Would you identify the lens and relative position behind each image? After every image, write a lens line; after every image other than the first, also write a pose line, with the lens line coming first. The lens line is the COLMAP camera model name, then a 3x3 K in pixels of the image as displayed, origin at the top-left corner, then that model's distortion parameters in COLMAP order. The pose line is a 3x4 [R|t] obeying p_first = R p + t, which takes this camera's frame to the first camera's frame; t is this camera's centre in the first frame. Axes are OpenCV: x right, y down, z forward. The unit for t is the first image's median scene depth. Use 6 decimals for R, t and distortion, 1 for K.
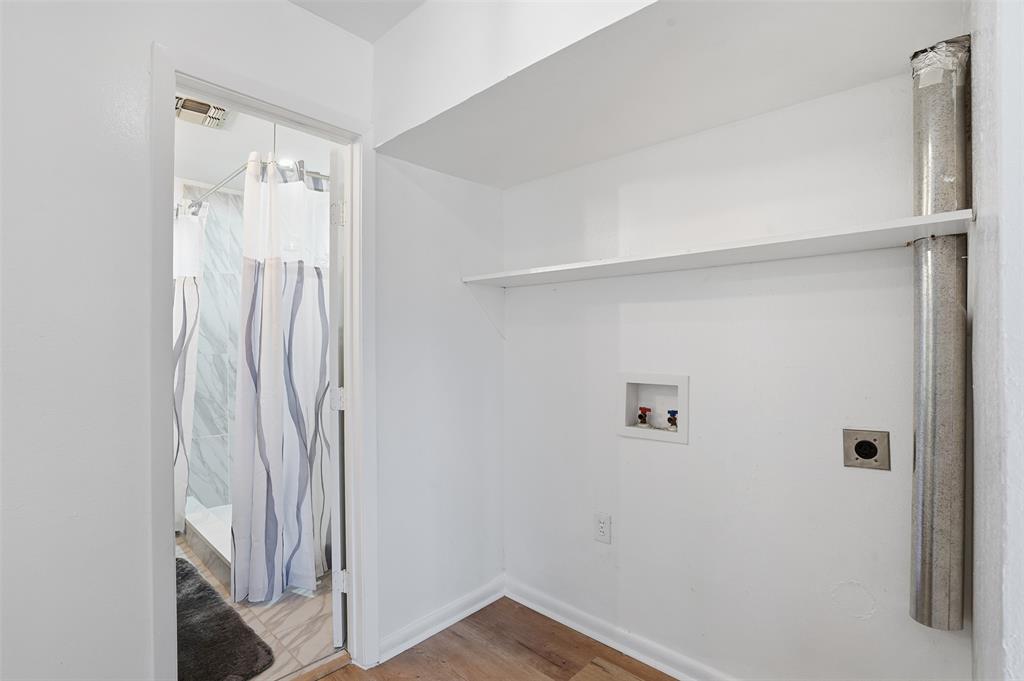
lens RADIAL K [[481.6, 0, 509.6], [0, 481.6, 346.4], [0, 0, 1]] dist [-0.040769, 0.009842]
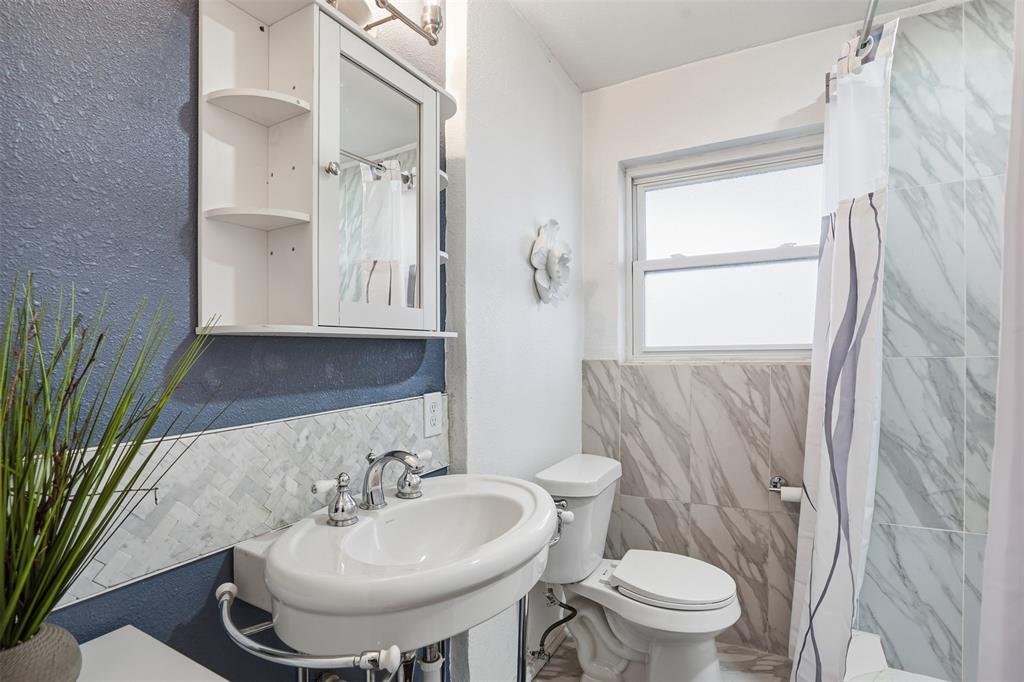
lens RADIAL K [[481.6, 0, 510.2], [0, 481.6, 347.1], [0, 0, 1]] dist [-0.040769, 0.009842]
pose [[0.226021, 0.002643, -0.974119, -0.259947], [0.010182, 0.999935, 0.005076, -0.000527], [0.974069, -0.011066, 0.225979, 0.482777]]
